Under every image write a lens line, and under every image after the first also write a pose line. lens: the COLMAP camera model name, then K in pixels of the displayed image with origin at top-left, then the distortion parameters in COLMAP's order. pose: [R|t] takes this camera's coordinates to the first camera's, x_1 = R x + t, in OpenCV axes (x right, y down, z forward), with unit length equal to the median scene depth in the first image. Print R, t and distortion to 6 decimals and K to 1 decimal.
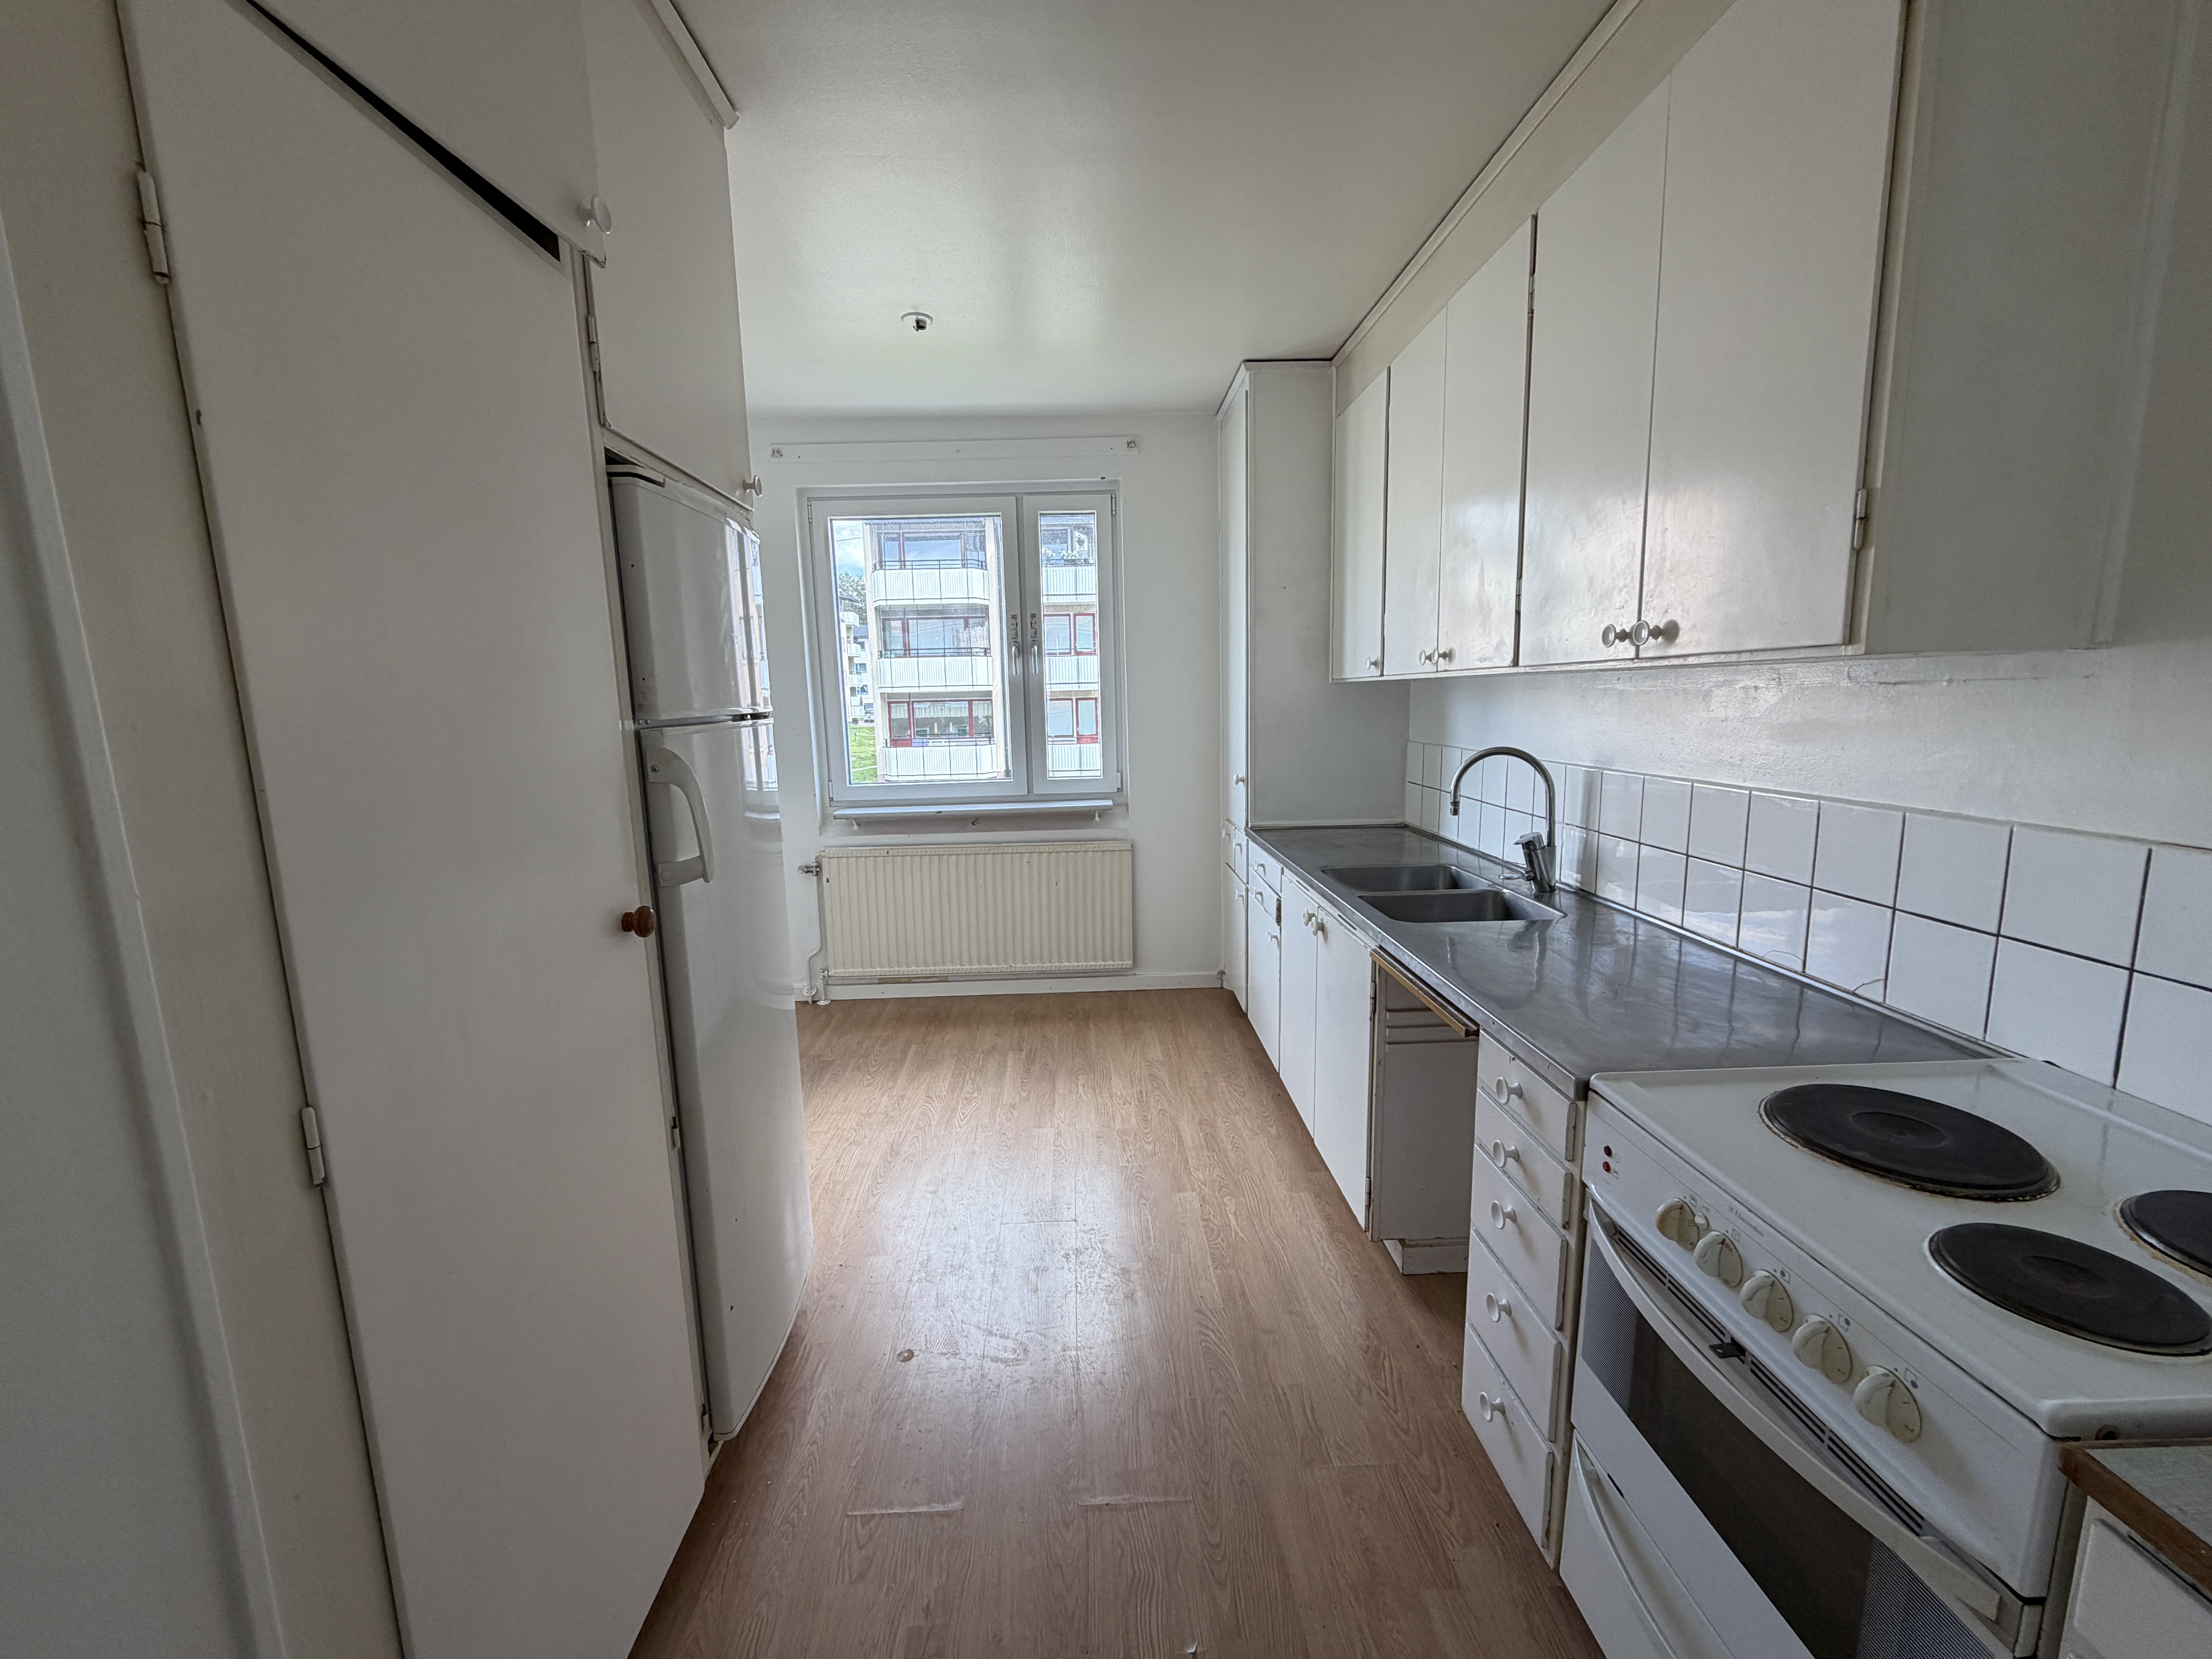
lens RADIAL K [[869.8, 0, 1092.8], [0, 869.8, 828.7], [0, 0, 1]] dist [-0.000094, -0.000098]
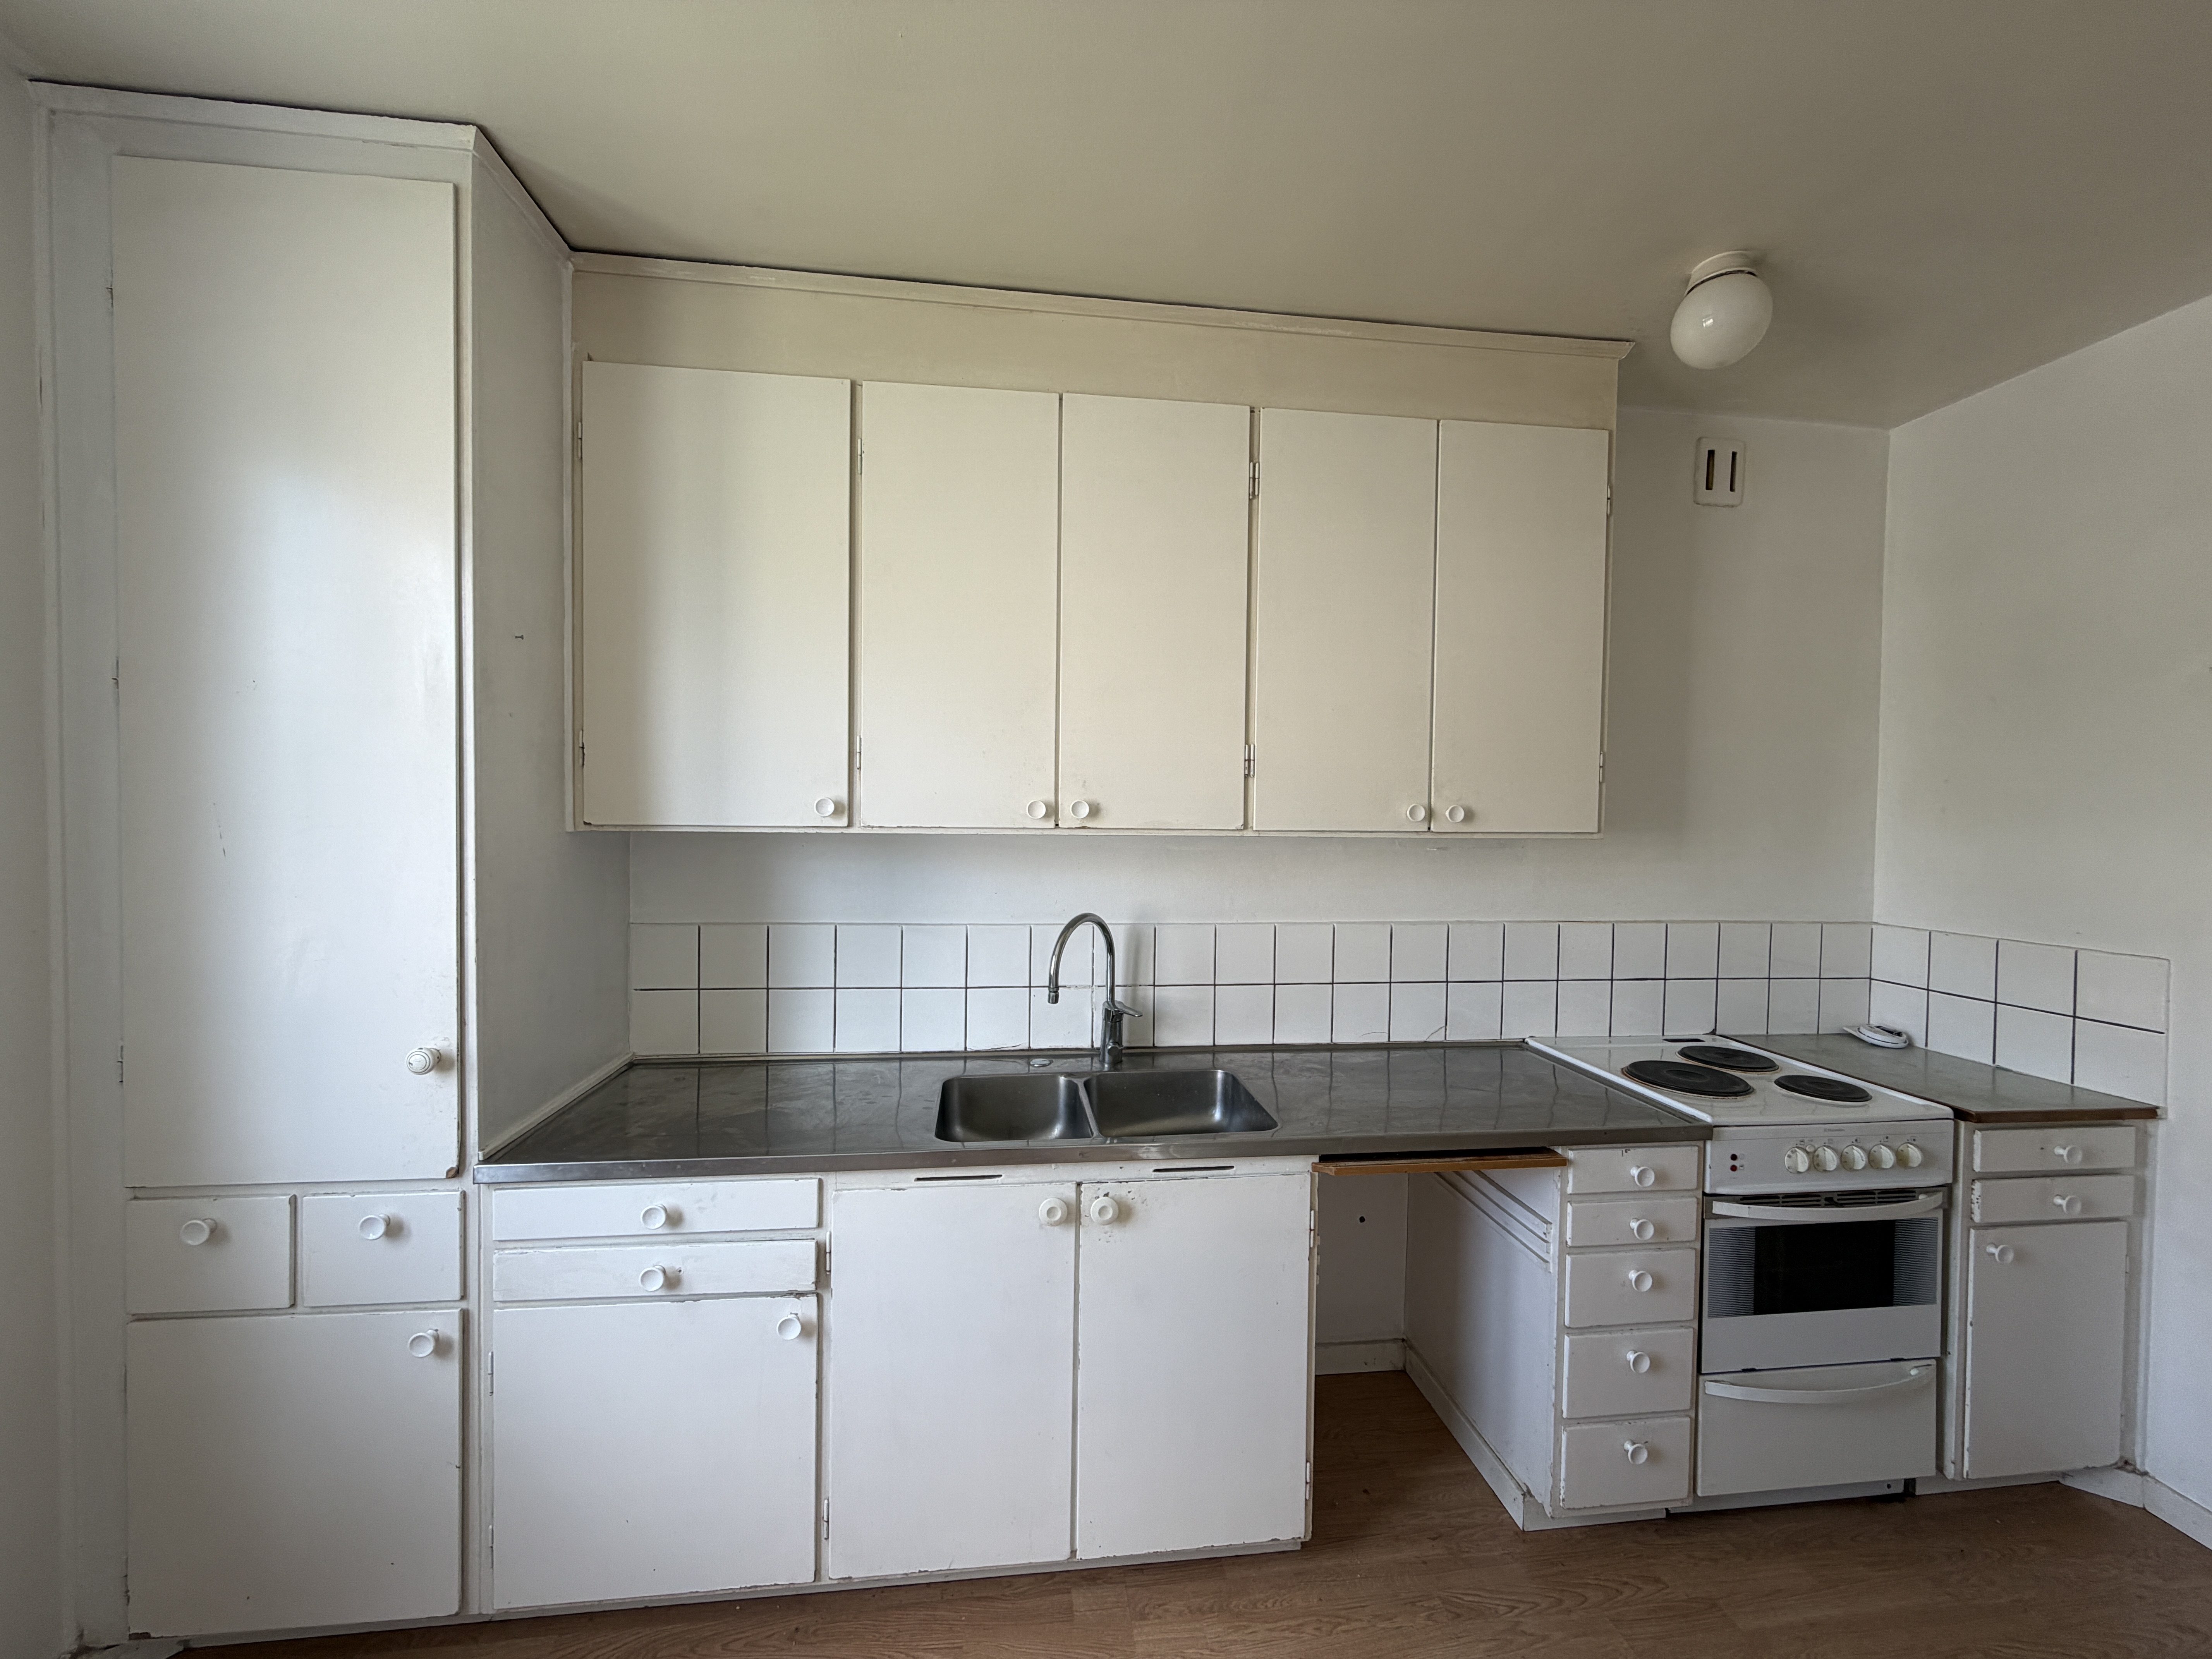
lens RADIAL K [[869.8, 0, 1092.8], [0, 869.8, 828.7], [0, 0, 1]] dist [-0.000094, -0.000098]
pose [[-0.095585, 0.005172, 0.995408, -0.485744], [0.140697, 0.990017, 0.008367, -0.220165], [-0.985428, 0.140851, -0.095358, 1.258836]]
